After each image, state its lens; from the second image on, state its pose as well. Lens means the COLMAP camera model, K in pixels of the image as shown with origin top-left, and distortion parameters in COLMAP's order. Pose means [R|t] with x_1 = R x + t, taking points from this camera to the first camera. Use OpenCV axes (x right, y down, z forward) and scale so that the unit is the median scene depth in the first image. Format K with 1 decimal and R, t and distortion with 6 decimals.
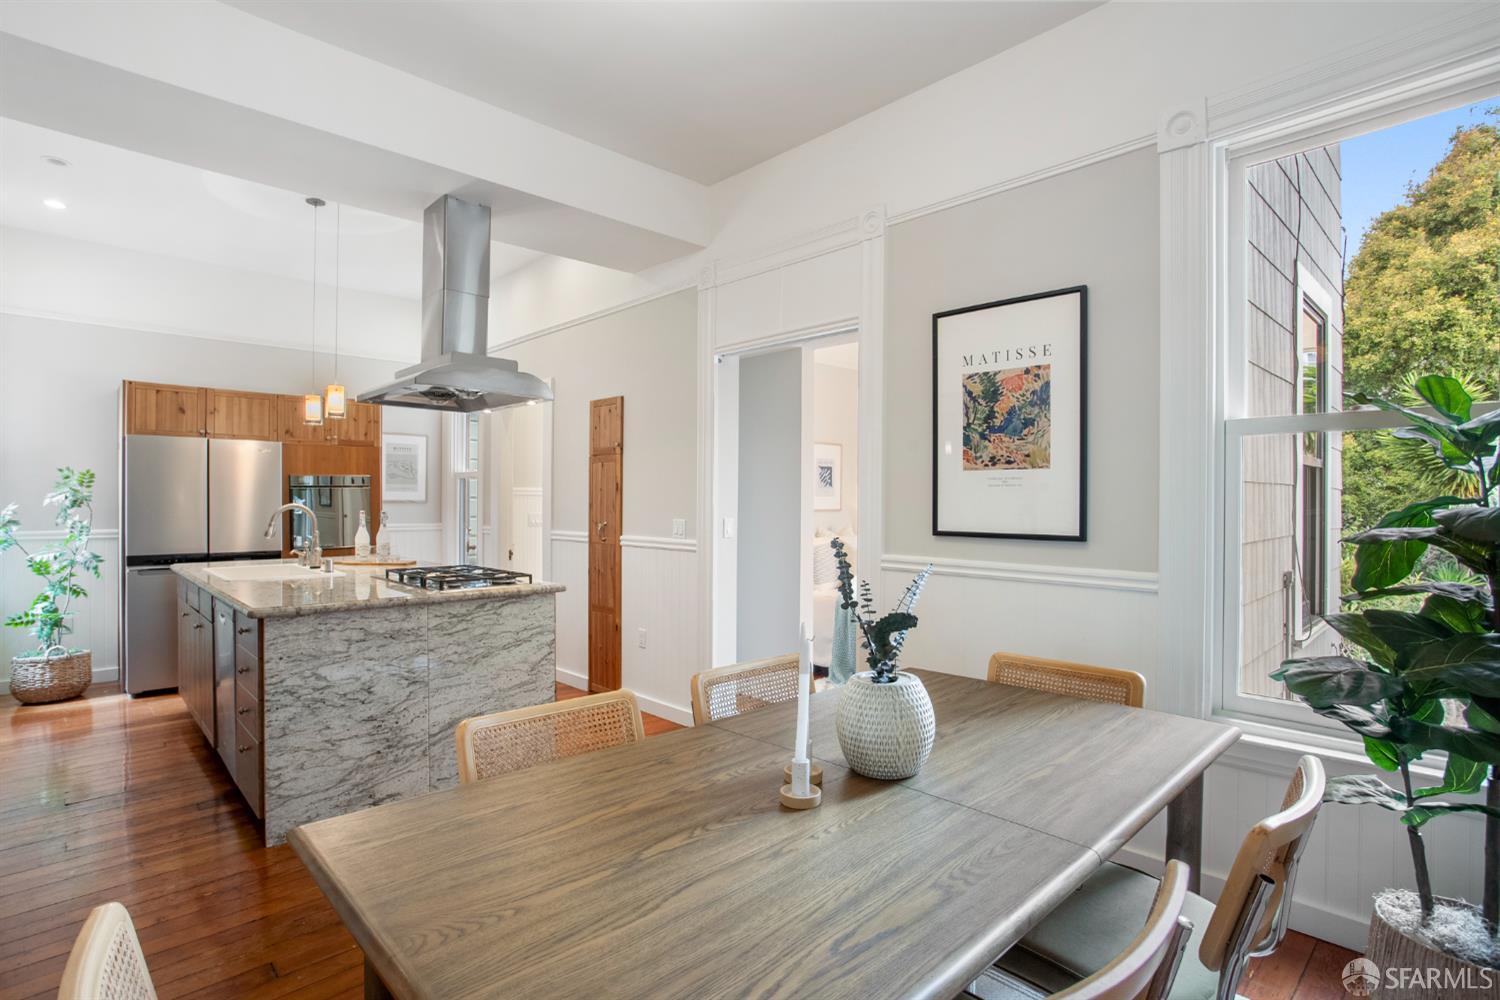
lens RADIAL K [[740.6, 0, 746.1], [0, 740.6, 504.6], [0, 0, 1]] dist [-0.057521, 0.026783]
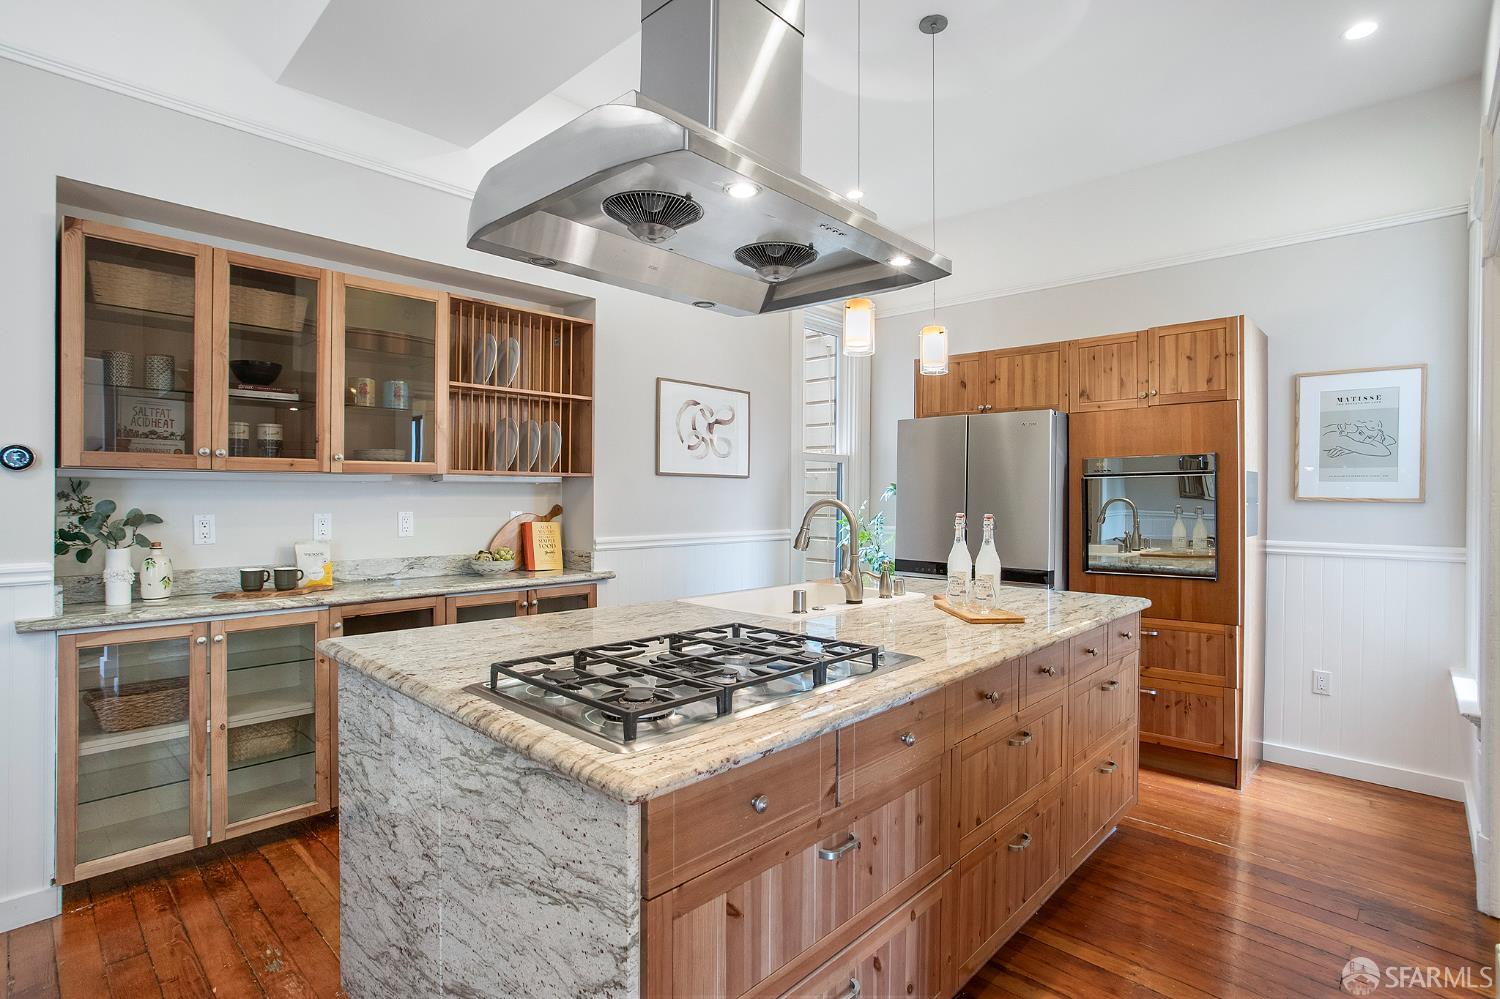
lens RADIAL K [[740.6, 0, 721.6], [0, 740.6, 491.0], [0, 0, 1]] dist [-0.057521, 0.026783]
pose [[0.034780, -0.010229, -0.999343, 0.028283], [-0.012463, 0.999865, -0.010668, -0.000005], [0.999317, 0.012826, 0.034648, 0.777849]]
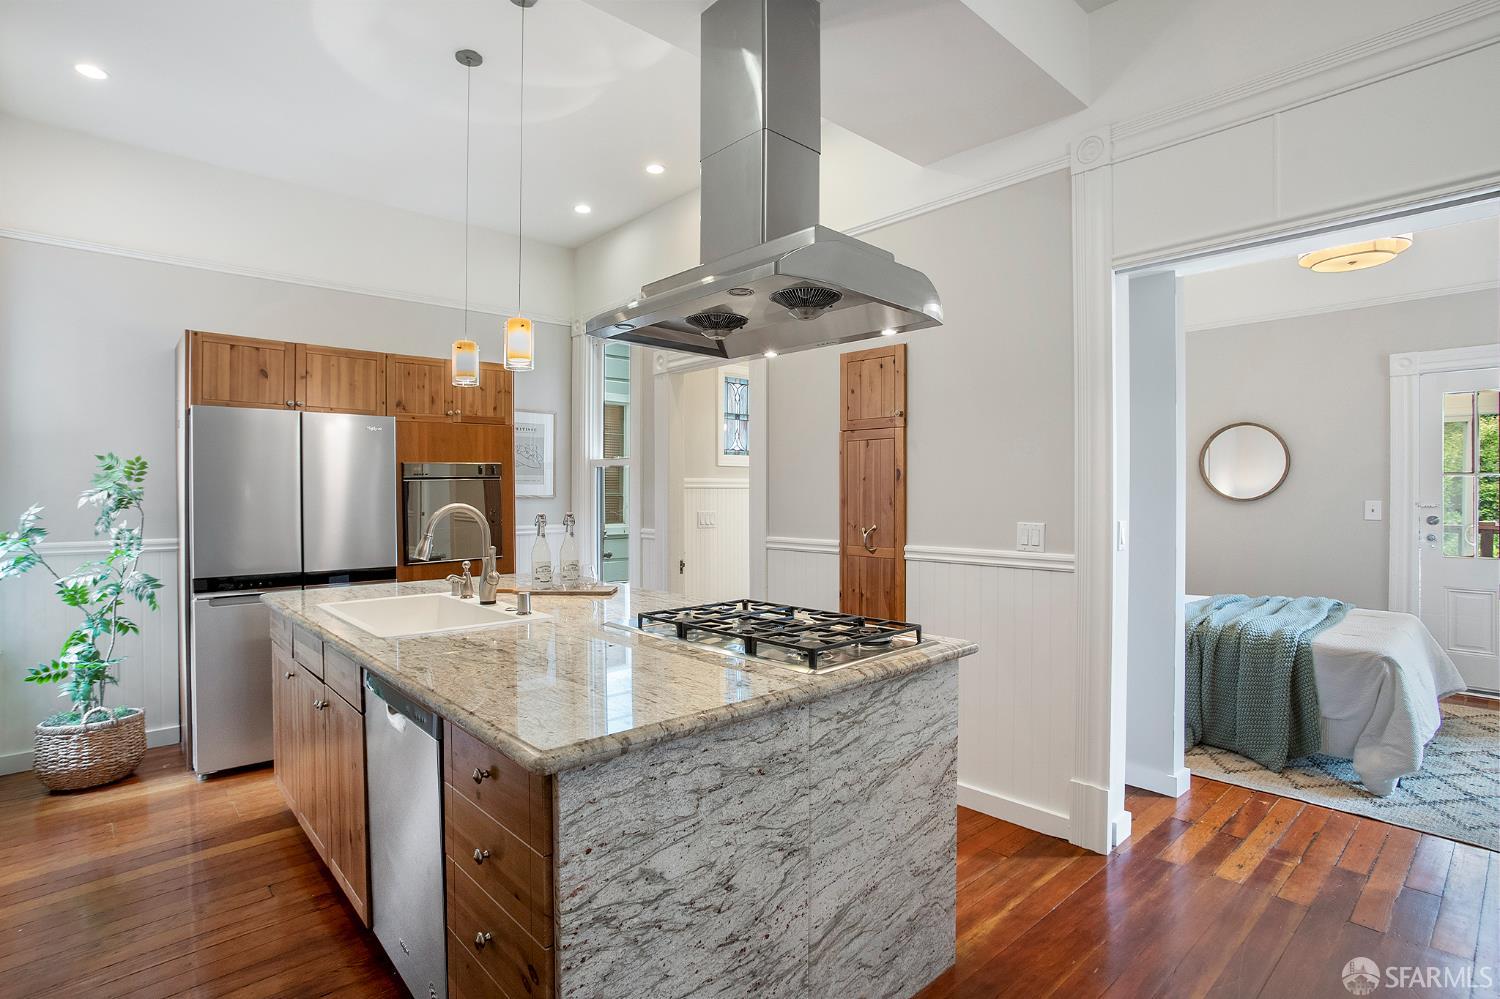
lens RADIAL K [[740.6, 0, 750.7], [0, 740.6, 497.1], [0, 0, 1]] dist [-0.057521, 0.026783]
pose [[0.999657, -0.006755, -0.025292, -0.308253], [0.006775, 0.999977, 0.000699, -0.005001], [0.025287, -0.000870, 0.999680, 0.319744]]
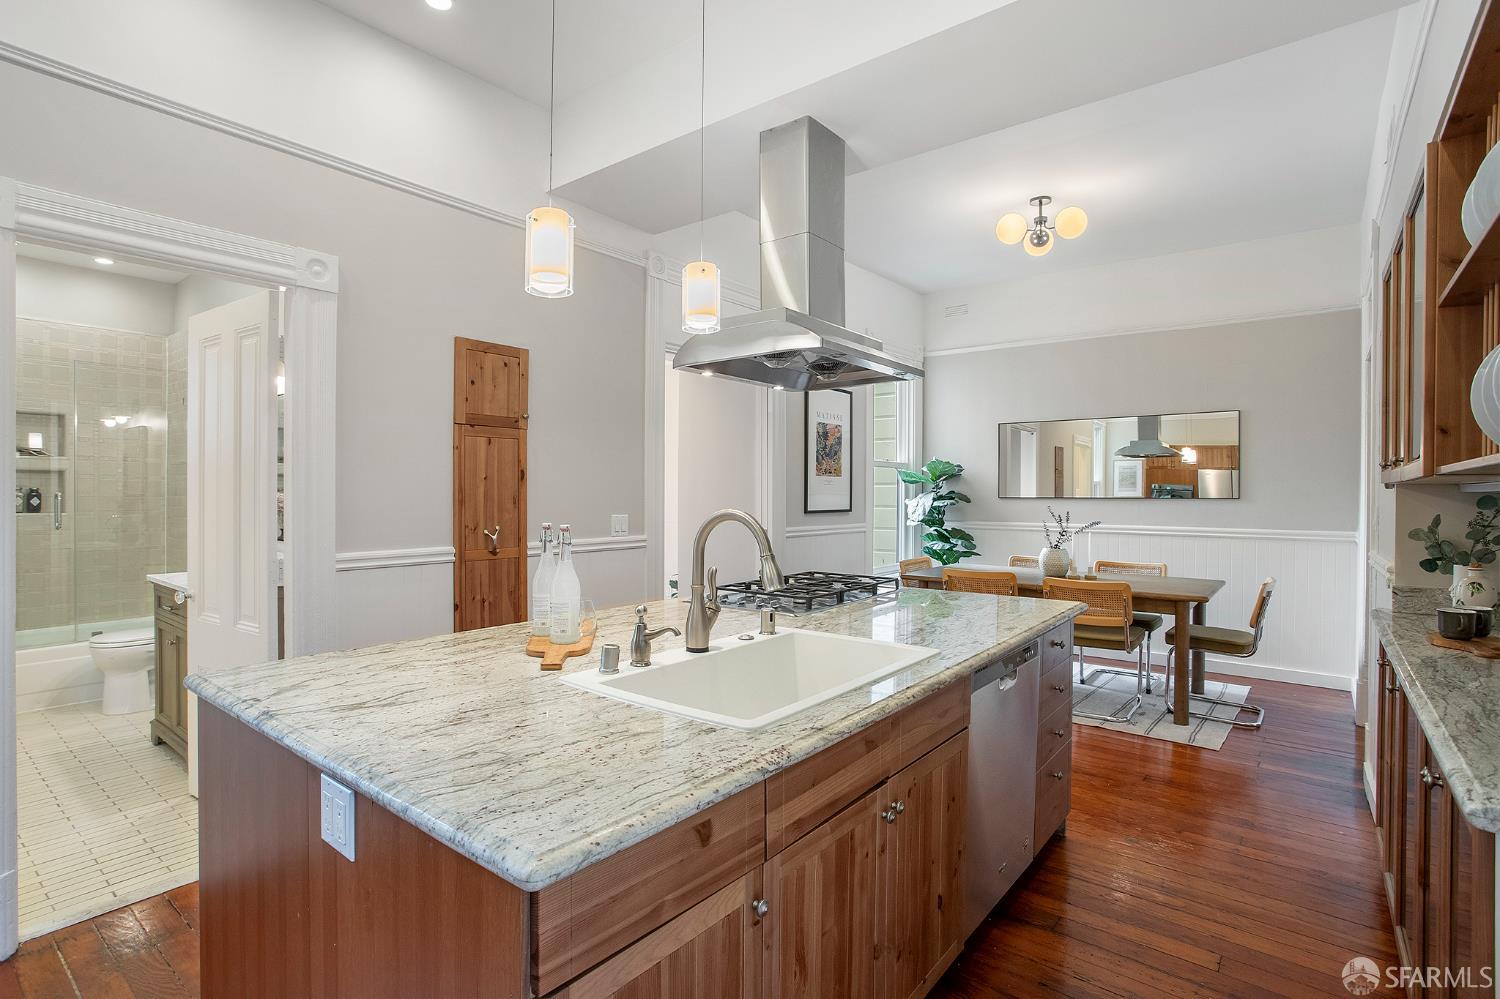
lens RADIAL K [[740.6, 0, 739.7], [0, 740.6, 493.5], [0, 0, 1]] dist [-0.057521, 0.026783]
pose [[-0.131945, -0.006251, 0.991237, -0.945305], [0.004624, 0.999965, 0.006922, -0.011094], [-0.991246, 0.005497, -0.131912, 0.926128]]
